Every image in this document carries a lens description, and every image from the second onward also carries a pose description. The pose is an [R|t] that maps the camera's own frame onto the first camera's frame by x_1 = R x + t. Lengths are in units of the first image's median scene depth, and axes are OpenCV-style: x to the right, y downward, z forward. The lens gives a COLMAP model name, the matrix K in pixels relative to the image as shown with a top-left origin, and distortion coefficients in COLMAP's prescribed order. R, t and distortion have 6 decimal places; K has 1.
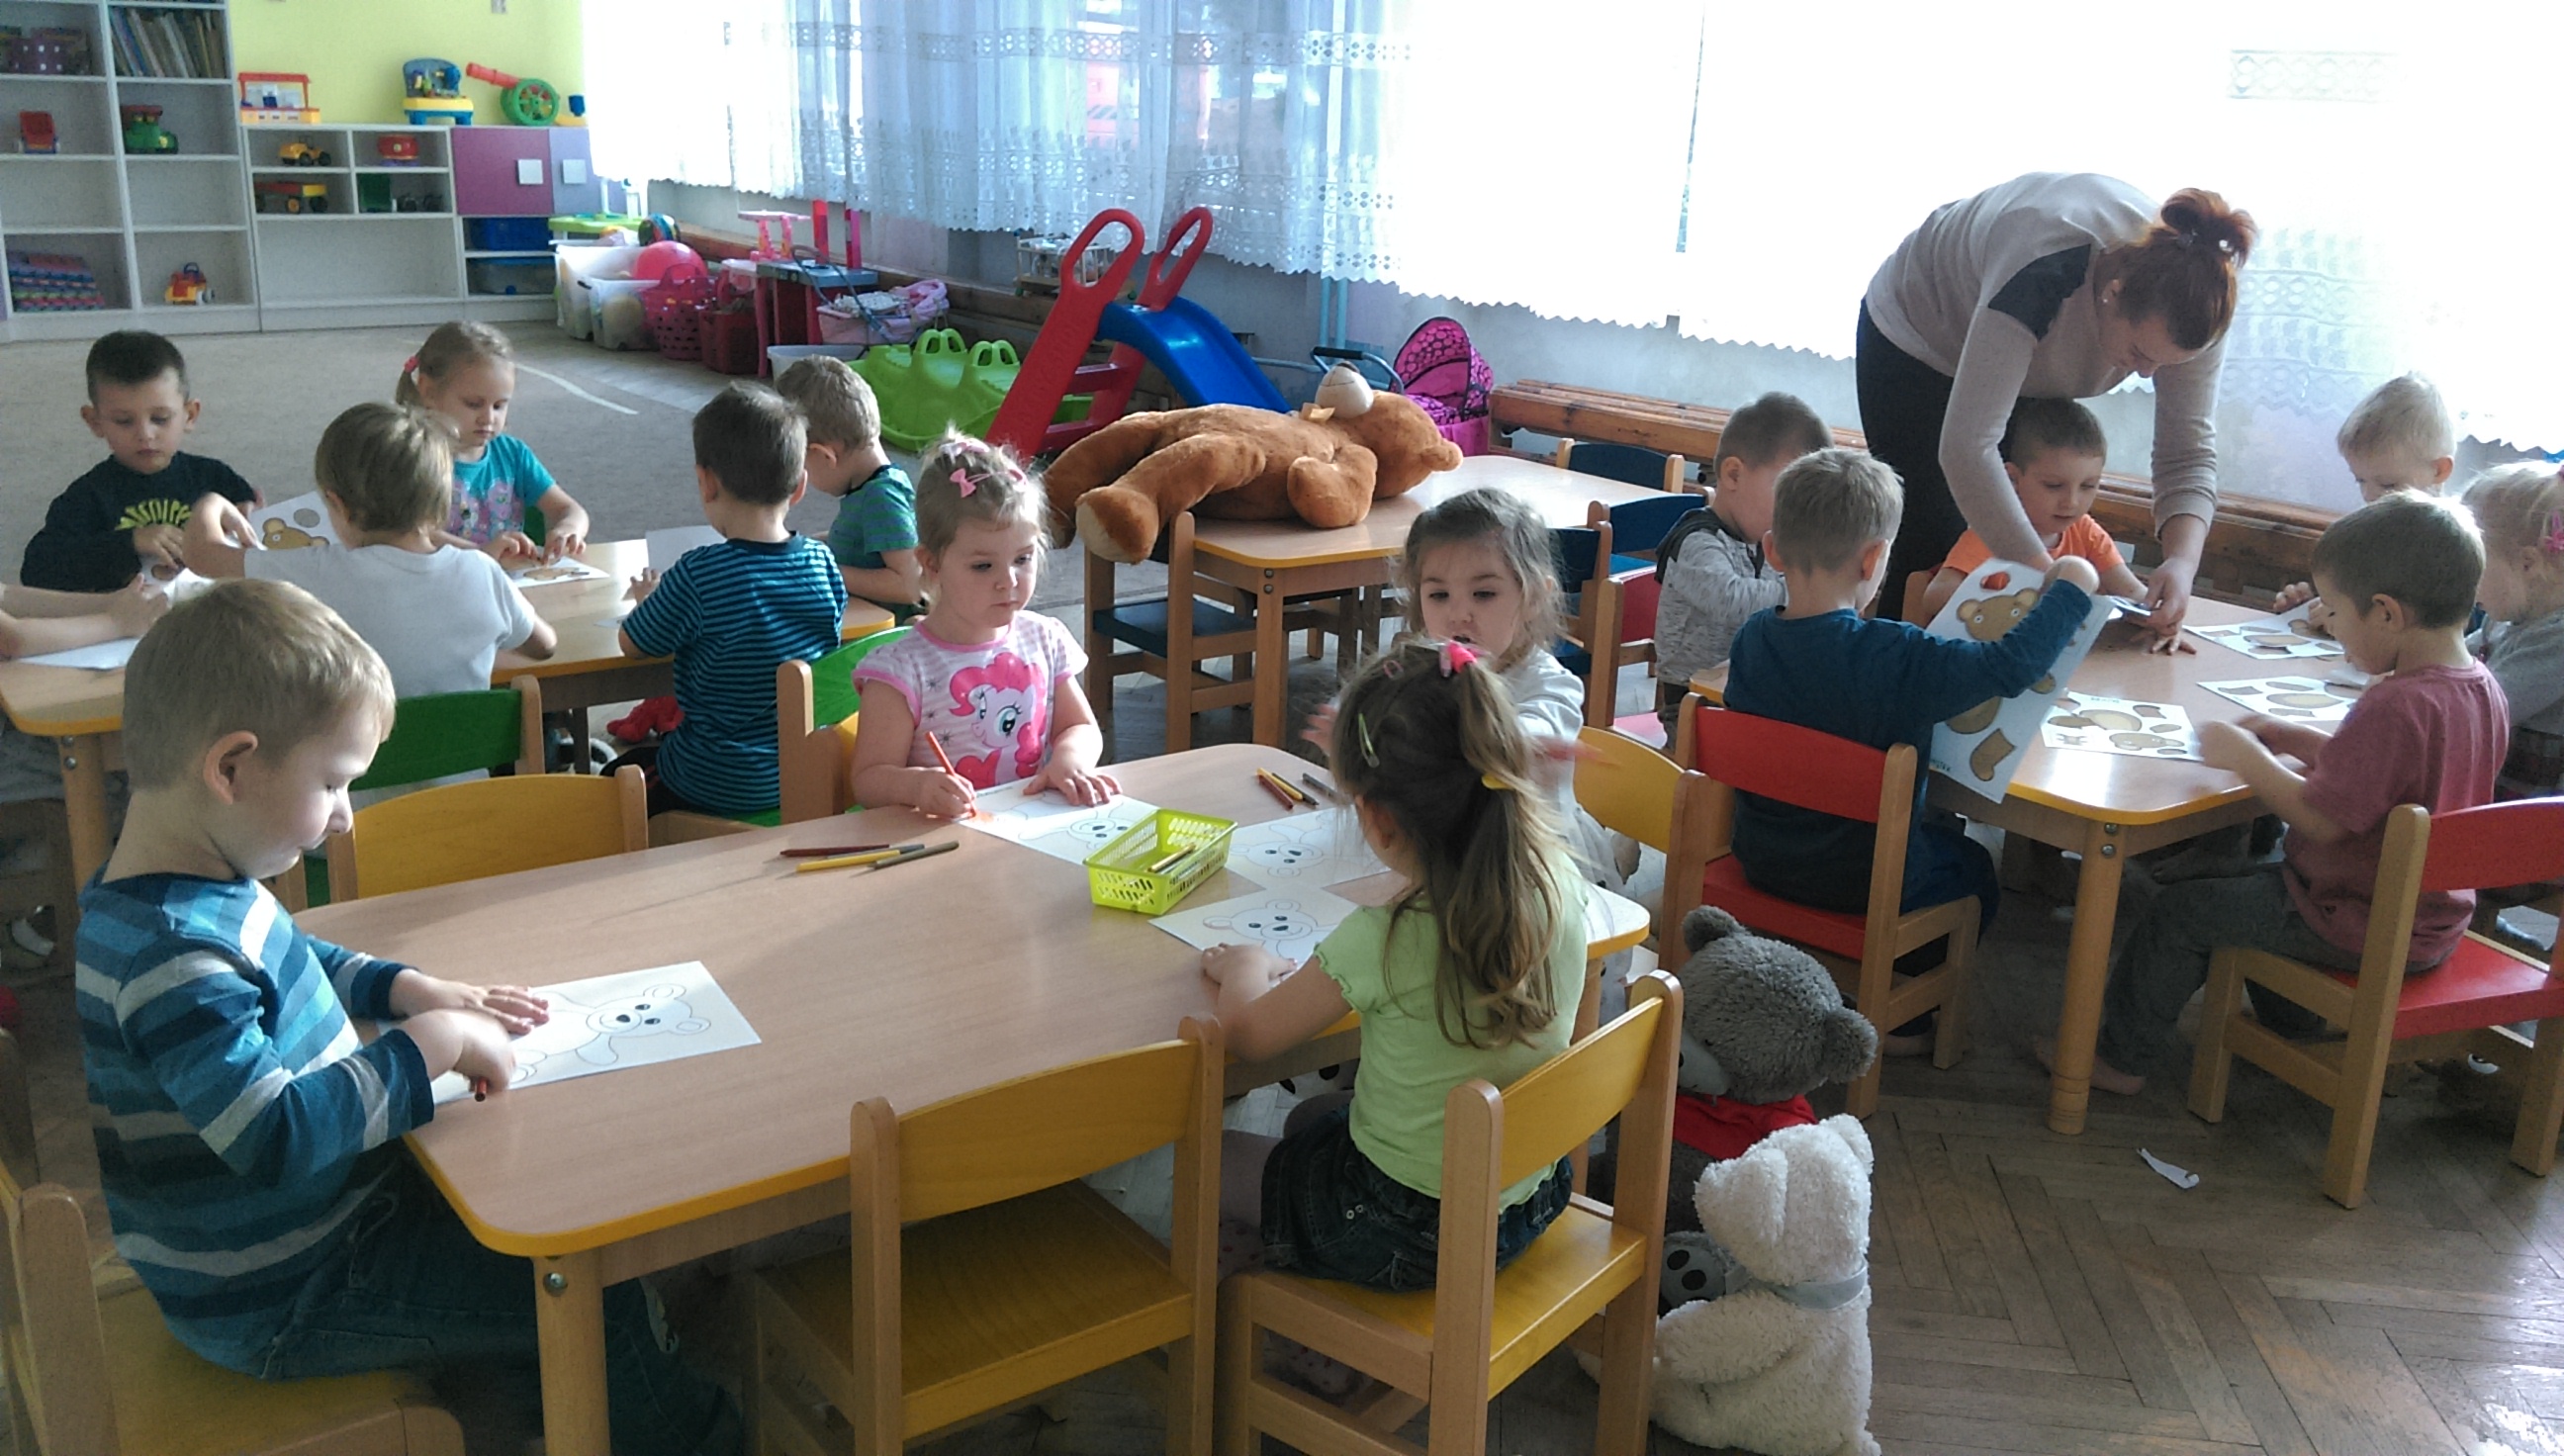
lens RADIAL K [[2119.5, 0, 1291.6], [0, 2119.5, 728.7], [0, 0, 1]] dist [0.071147, -0.120041]
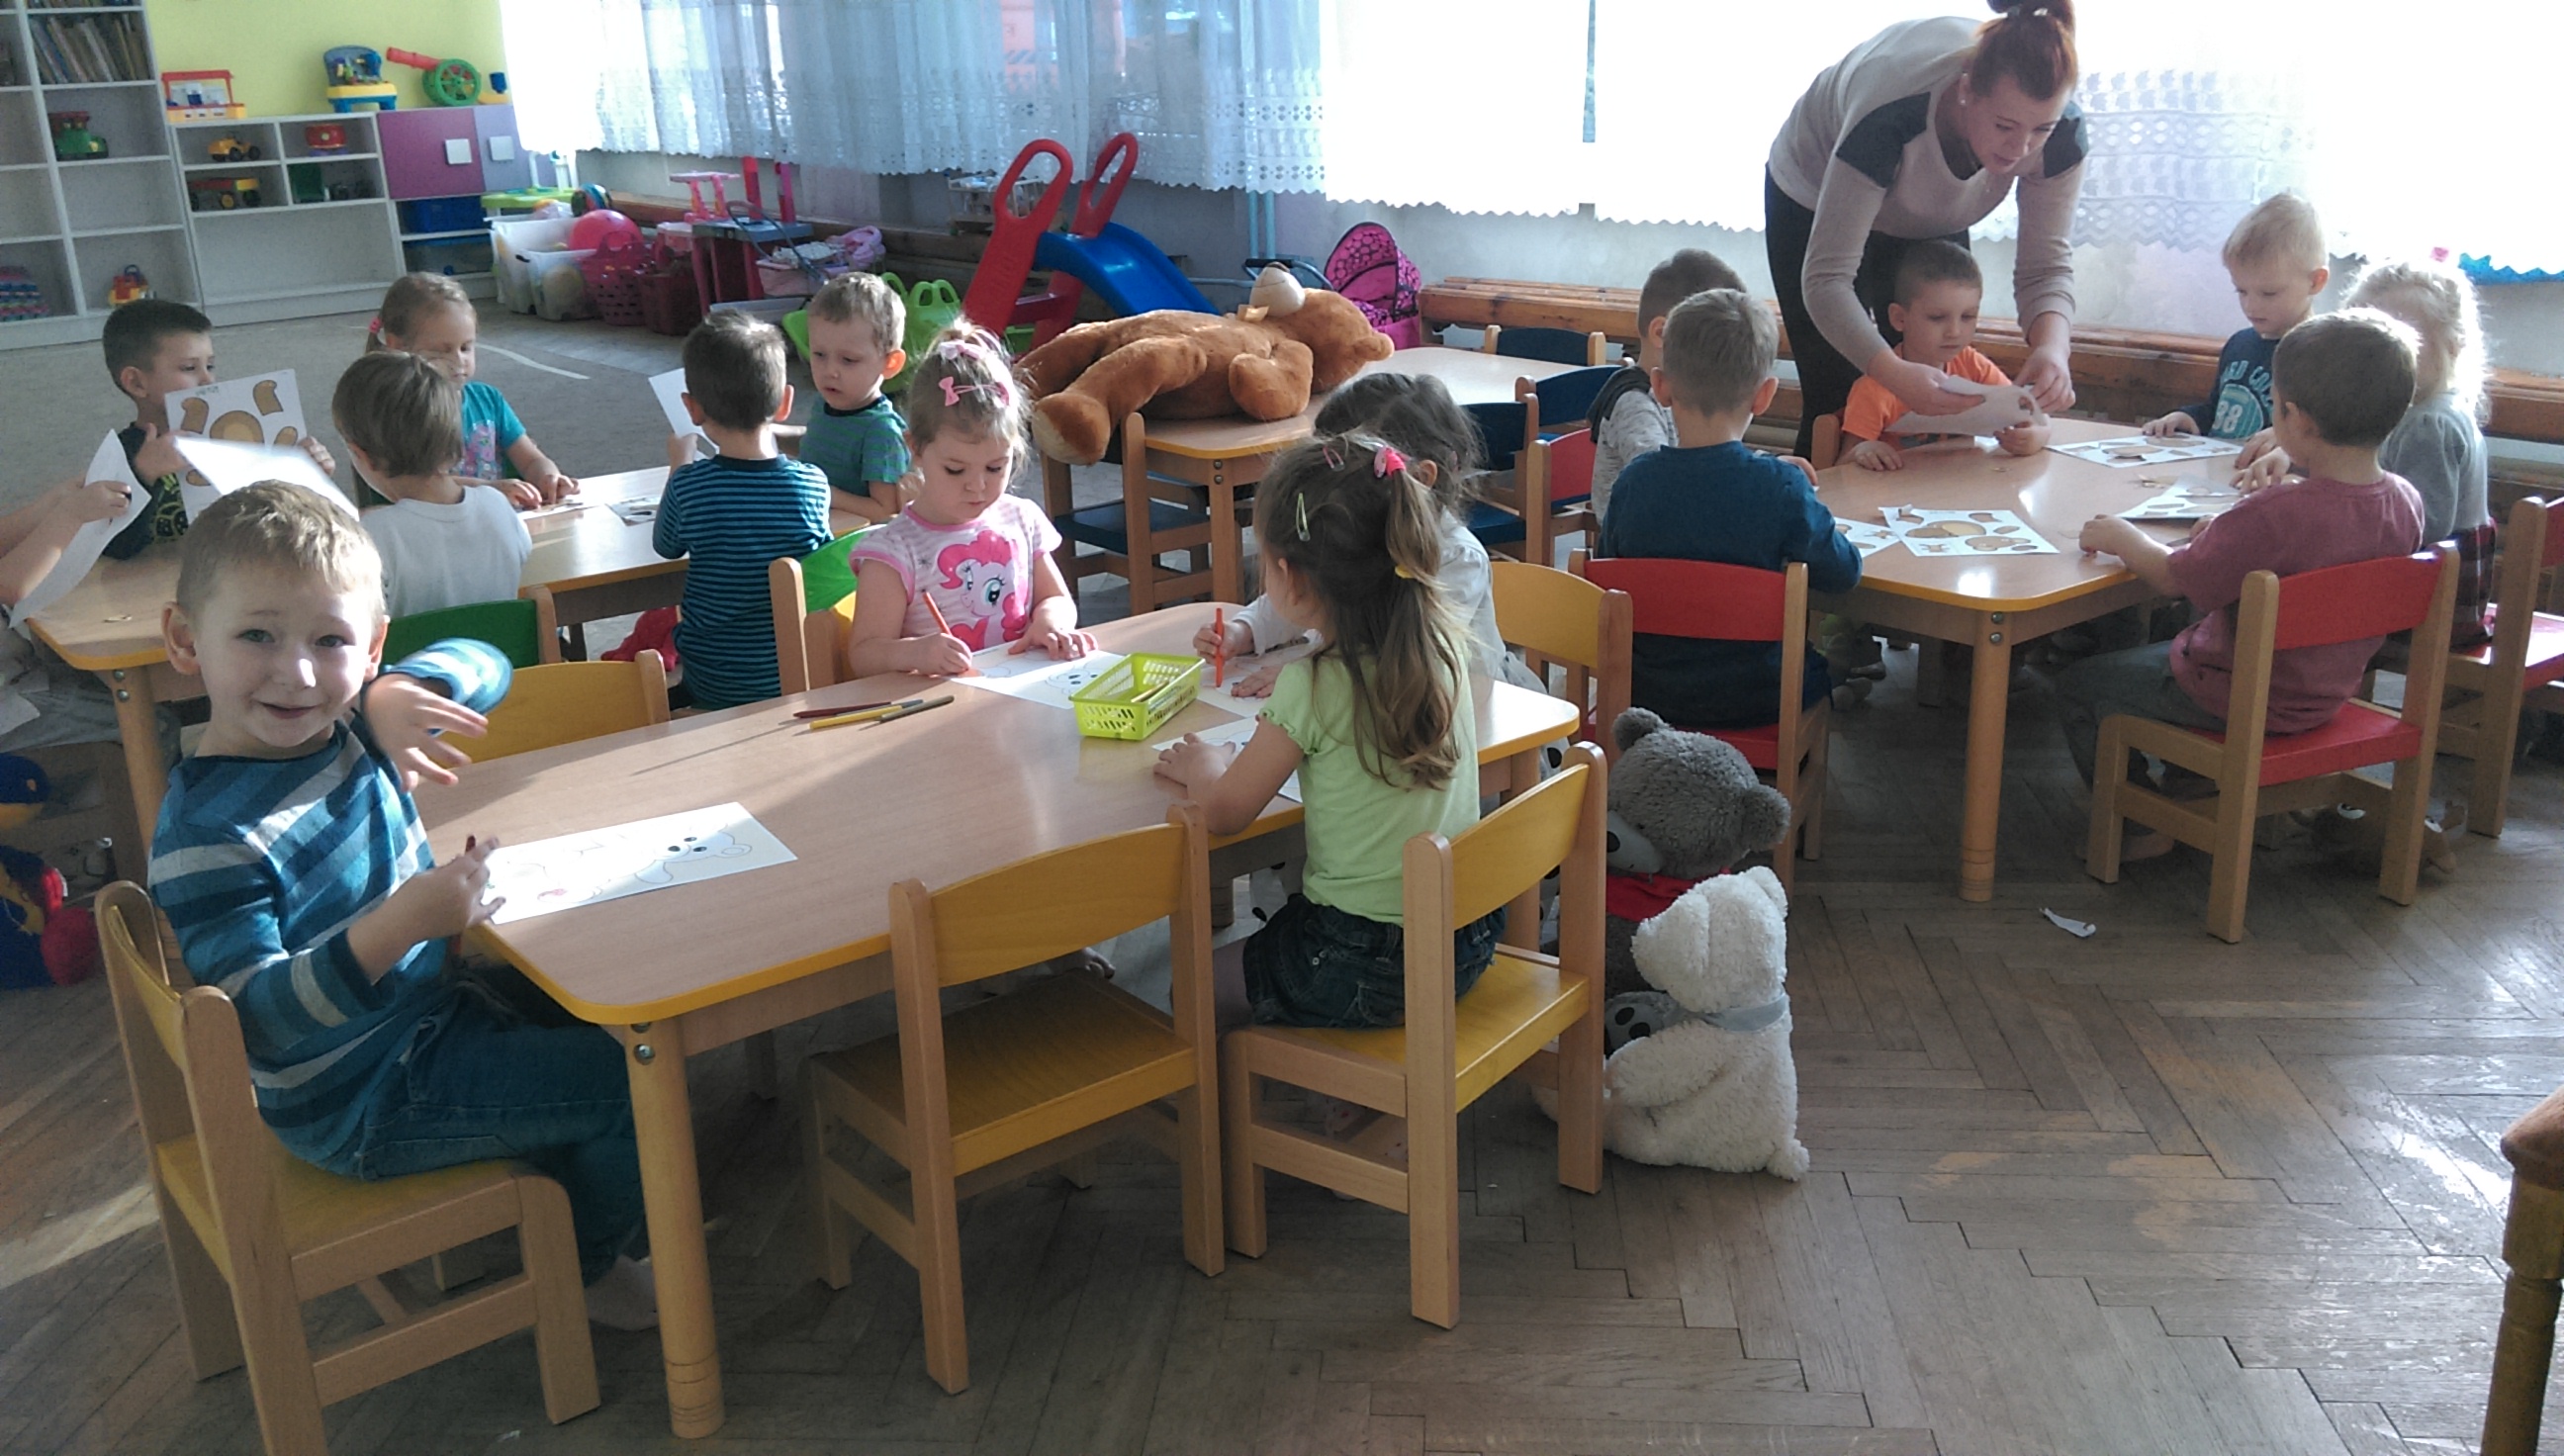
lens RADIAL K [[2119.5, 0, 1286.4], [0, 2119.5, 733.7], [0, 0, 1]] dist [0.071147, -0.120041]
pose [[0.997165, -0.074118, 0.013015, 0.000131], [0.073688, 0.996802, 0.030909, 0.030666], [-0.015264, -0.029862, 0.999437, -0.063691]]
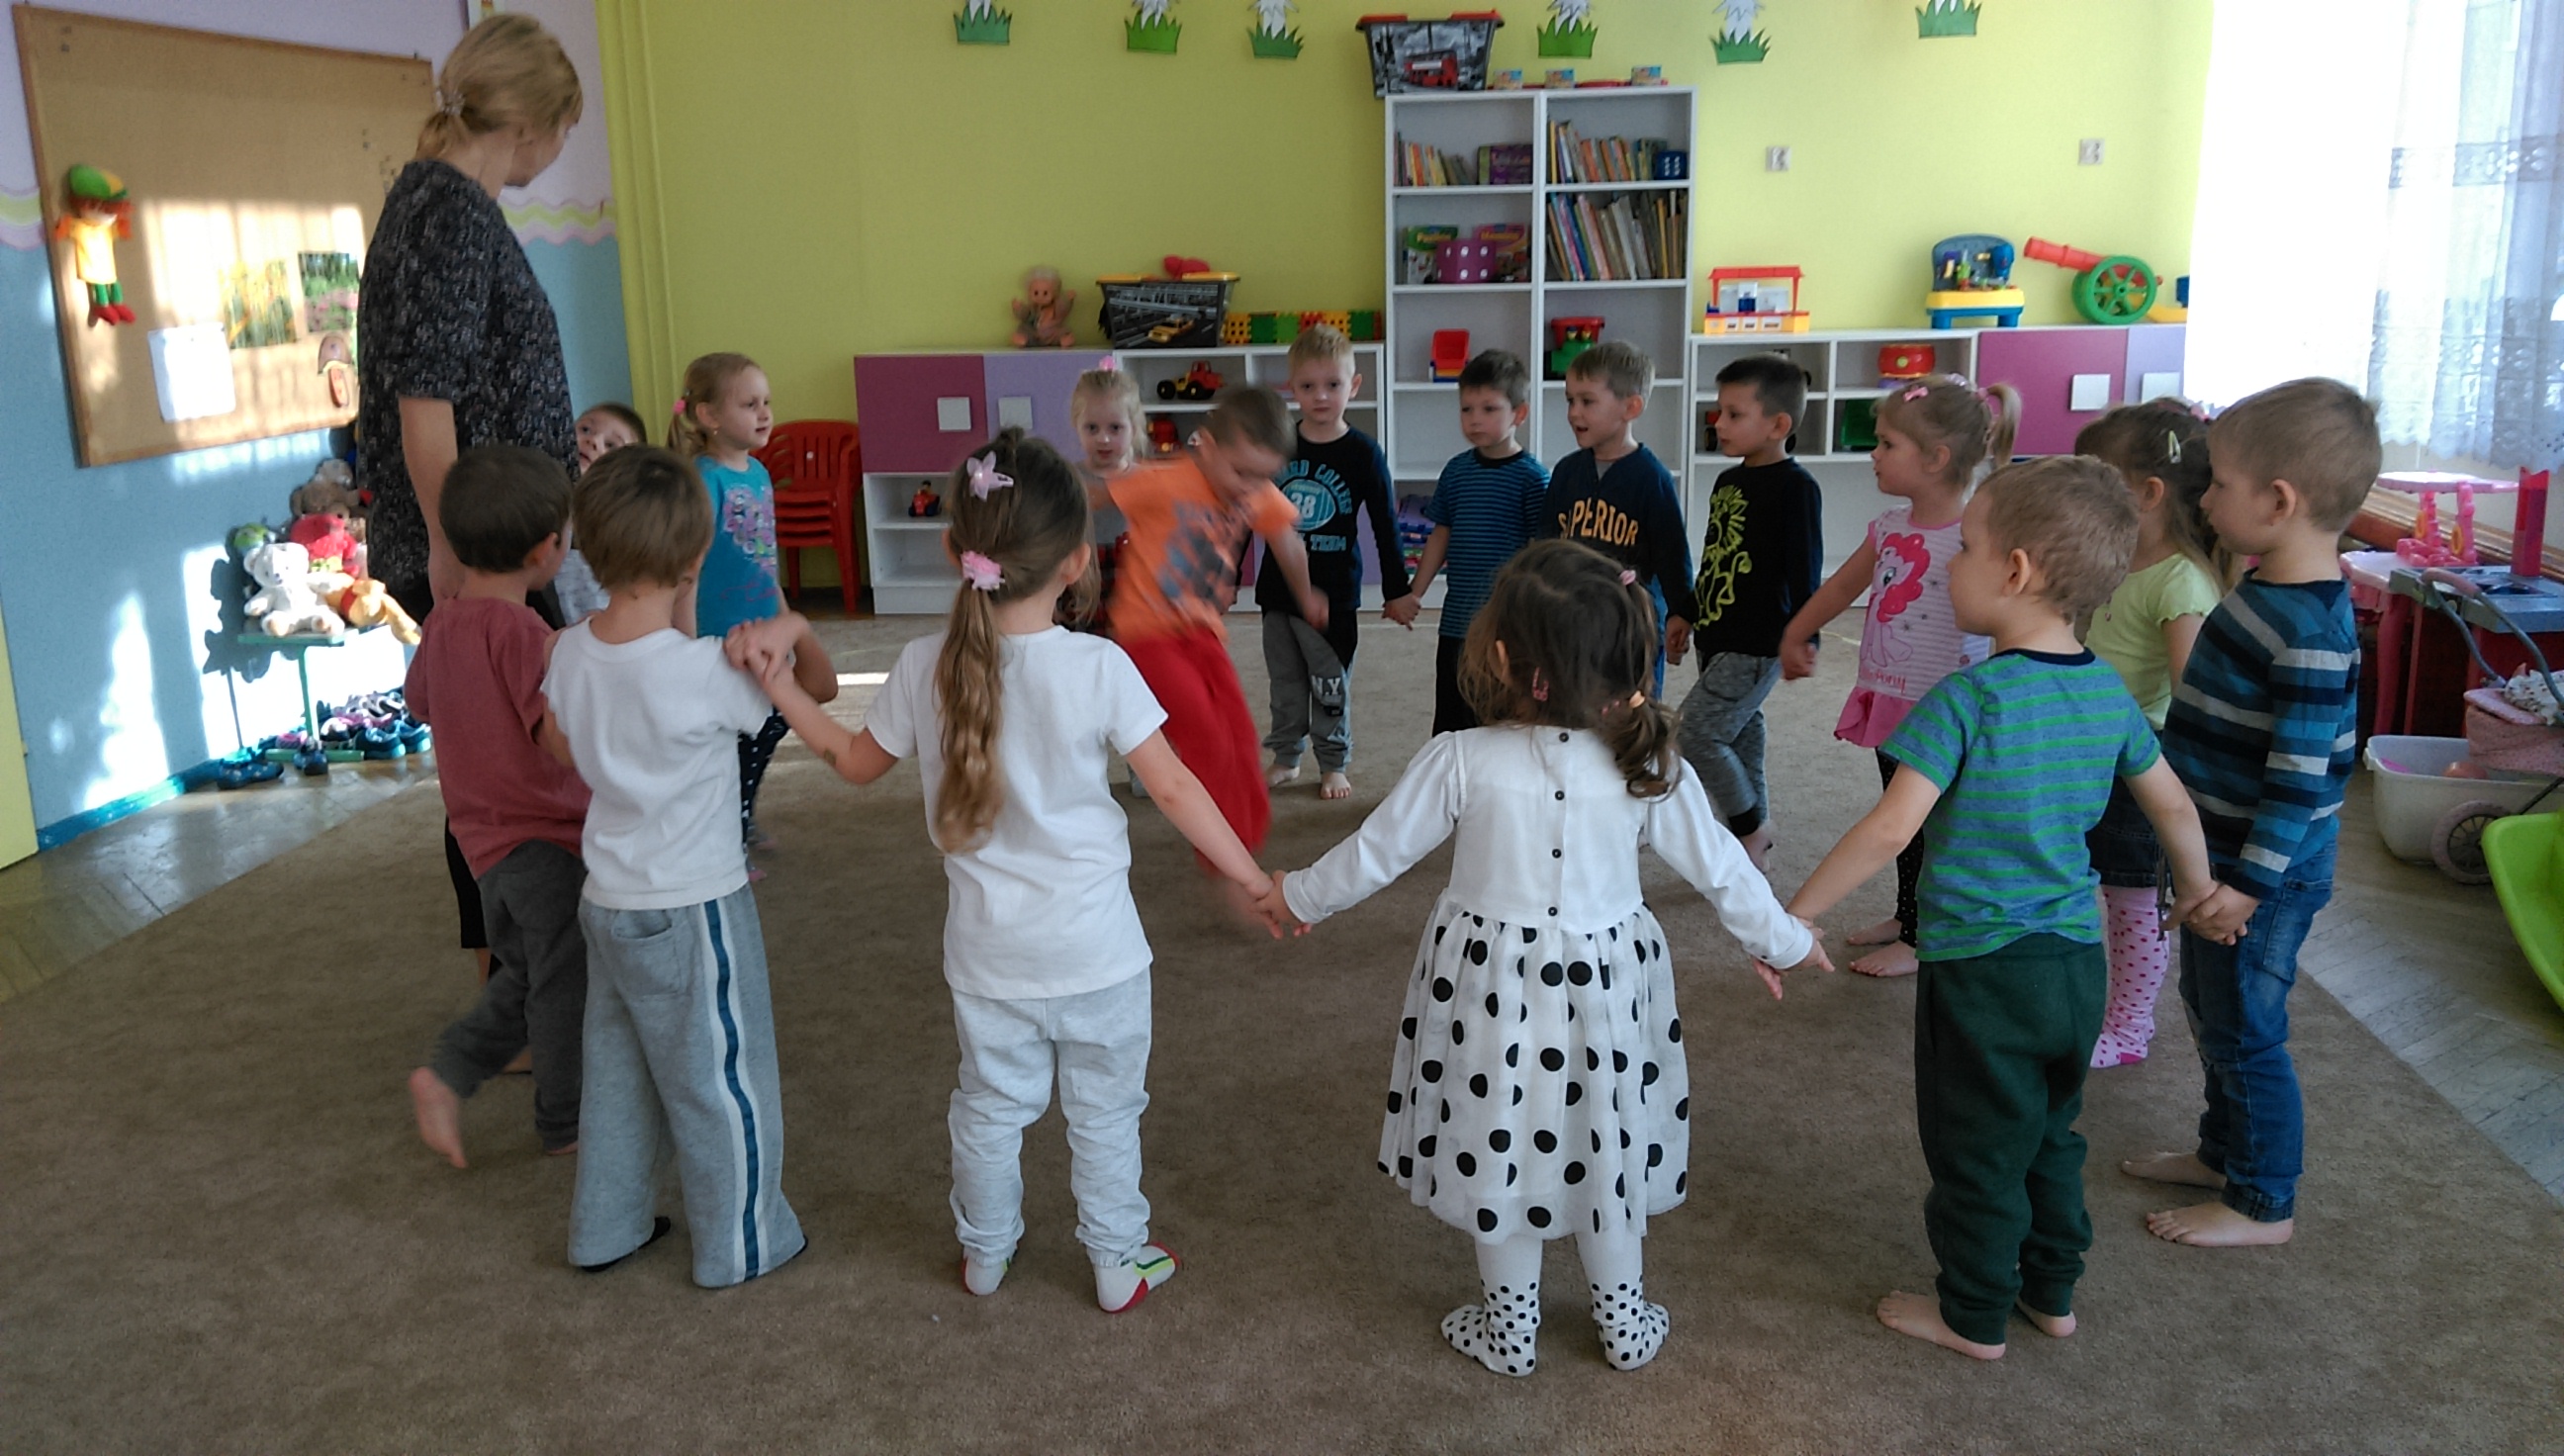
lens RADIAL K [[2119.5, 0, 1261.4], [0, 2119.5, 719.6], [0, 0, 1]] dist [0.071147, -0.120041]
pose [[0.701617, 0.107778, -0.704356, -0.150554], [-0.160505, 0.986995, -0.008854, -0.309445], [0.694242, 0.119264, 0.709792, 0.988762]]
